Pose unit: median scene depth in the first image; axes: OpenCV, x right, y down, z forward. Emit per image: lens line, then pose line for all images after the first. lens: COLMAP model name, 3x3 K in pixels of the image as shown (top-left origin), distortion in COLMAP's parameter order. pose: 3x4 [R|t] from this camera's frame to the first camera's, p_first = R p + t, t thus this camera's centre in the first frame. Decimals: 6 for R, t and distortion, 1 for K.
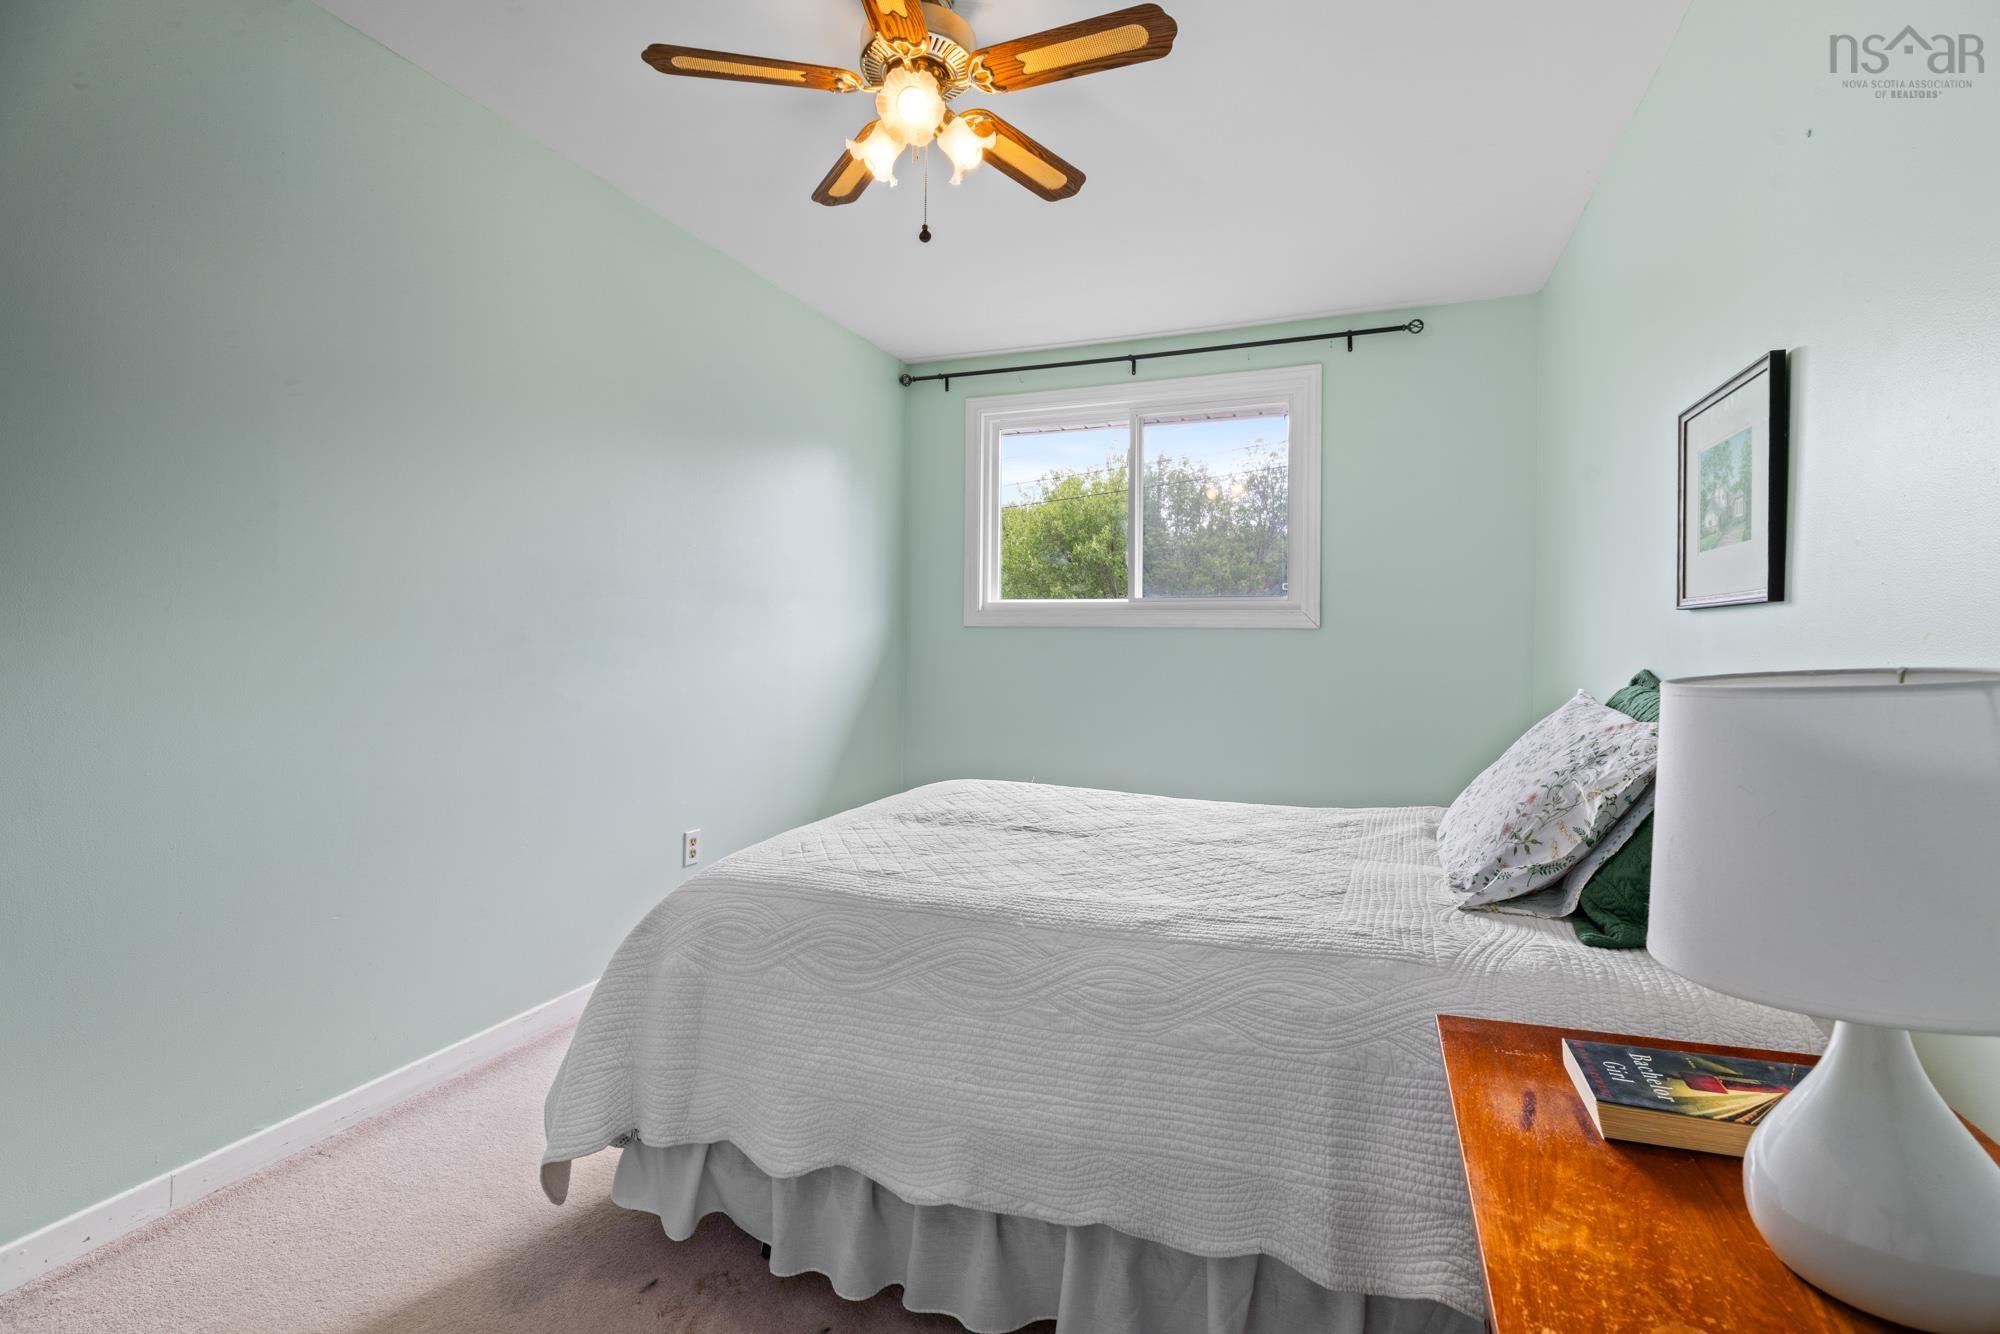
lens RADIAL K [[908.5, 0, 986.7], [0, 908.5, 627.8], [0, 0, 1]] dist [0.004335, -0.000904]
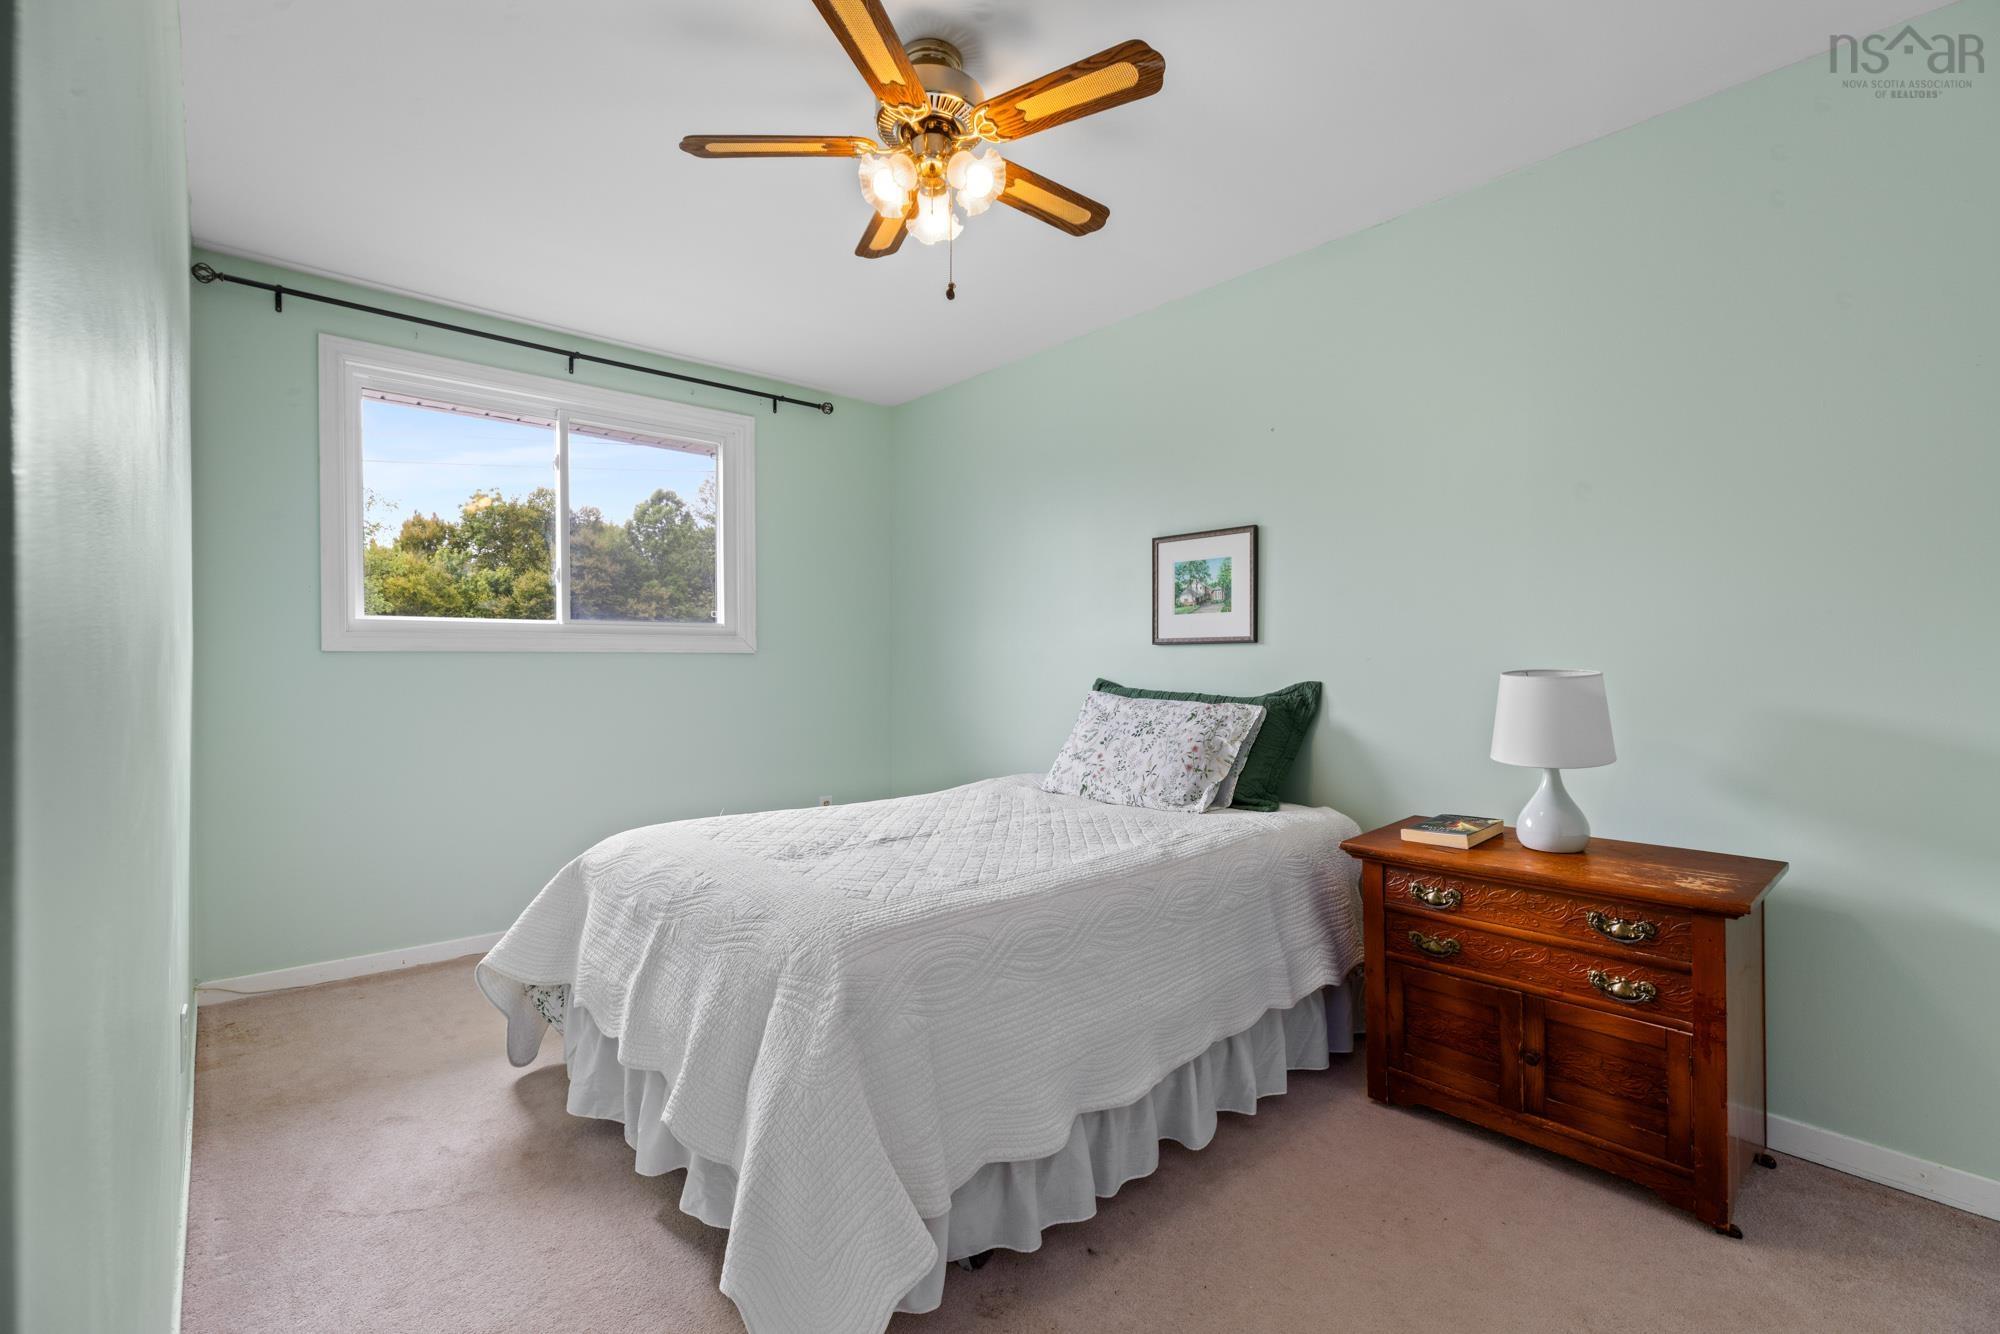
lens RADIAL K [[908.5, 0, 995.4], [0, 908.5, 664.4], [0, 0, 1]] dist [0.004335, -0.000904]
pose [[0.438958, -0.013499, 0.898406, -1.088443], [-0.002157, 0.999868, 0.016077, -0.009192], [-0.898505, -0.008995, 0.438872, 0.506248]]
